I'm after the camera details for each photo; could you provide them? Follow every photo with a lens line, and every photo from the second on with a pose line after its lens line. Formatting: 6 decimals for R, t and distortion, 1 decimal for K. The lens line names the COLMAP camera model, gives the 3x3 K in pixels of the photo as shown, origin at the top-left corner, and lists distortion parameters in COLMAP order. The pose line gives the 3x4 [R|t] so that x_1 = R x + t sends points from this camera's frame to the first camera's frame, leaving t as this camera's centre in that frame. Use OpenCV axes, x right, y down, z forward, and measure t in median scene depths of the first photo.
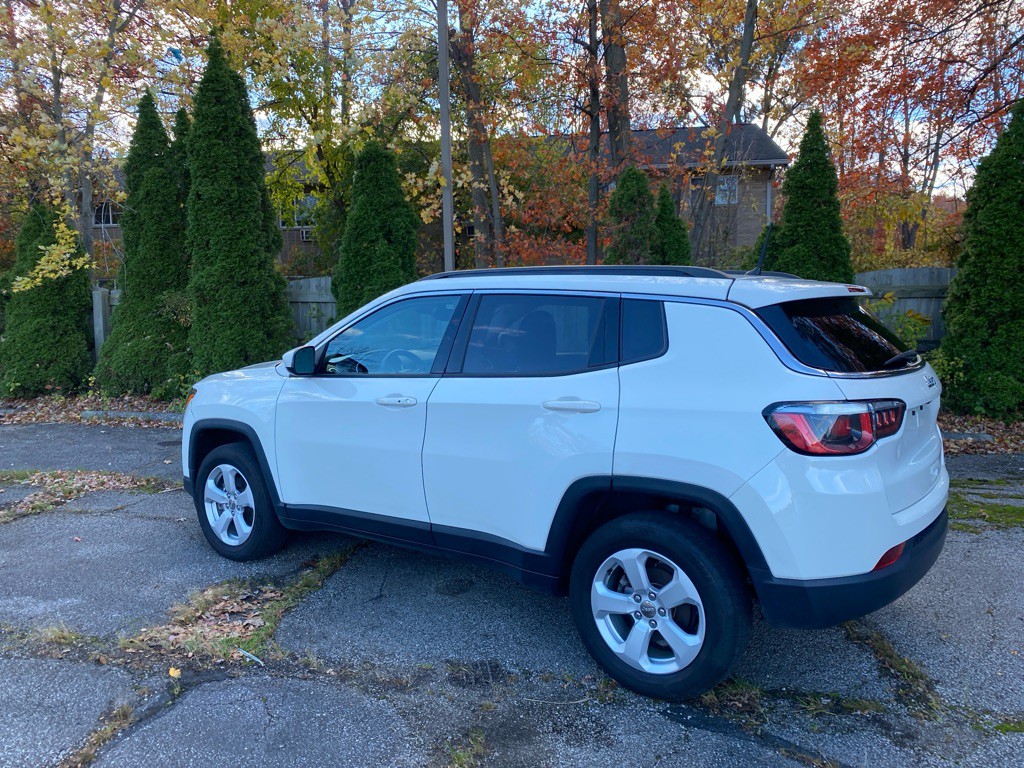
lens RADIAL K [[767.0, 0, 505.0], [0, 767.0, 380.7], [0, 0, 1]] dist [0.046811, -0.079197]
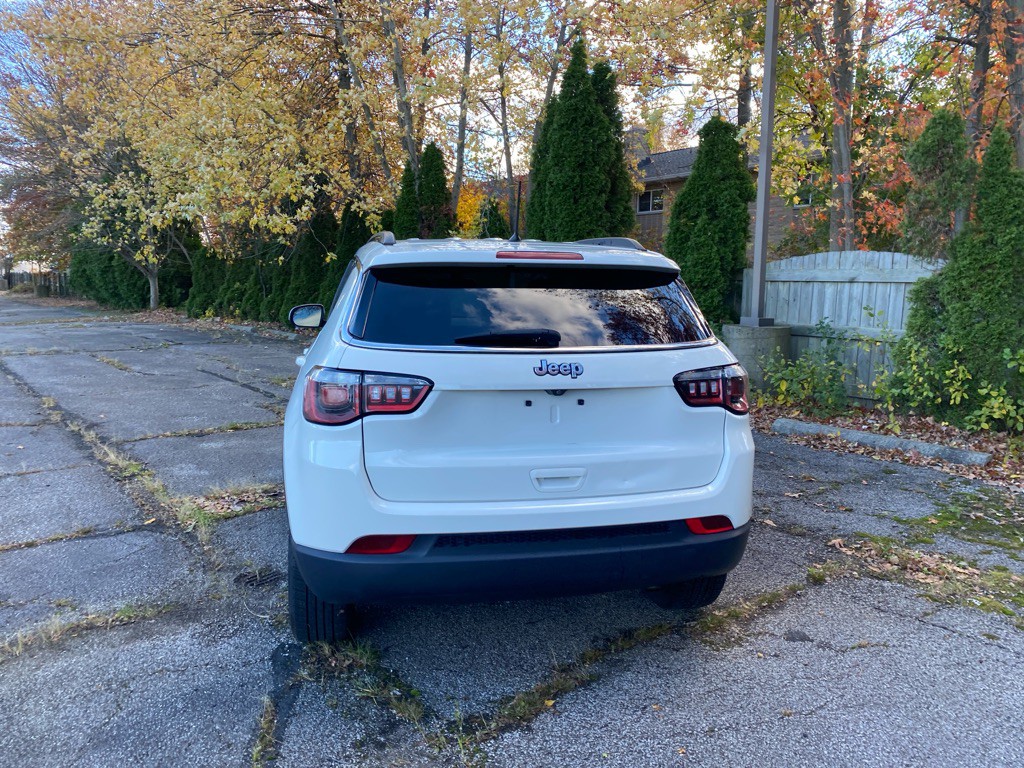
lens RADIAL K [[767.0, 0, 505.0], [0, 767.0, 380.7], [0, 0, 1]] dist [0.046811, -0.079197]
pose [[0.751574, 0.103449, -0.651487, 0.987209], [-0.088052, 0.994521, 0.056340, -0.026609], [0.653746, 0.015021, 0.756565, 0.330809]]
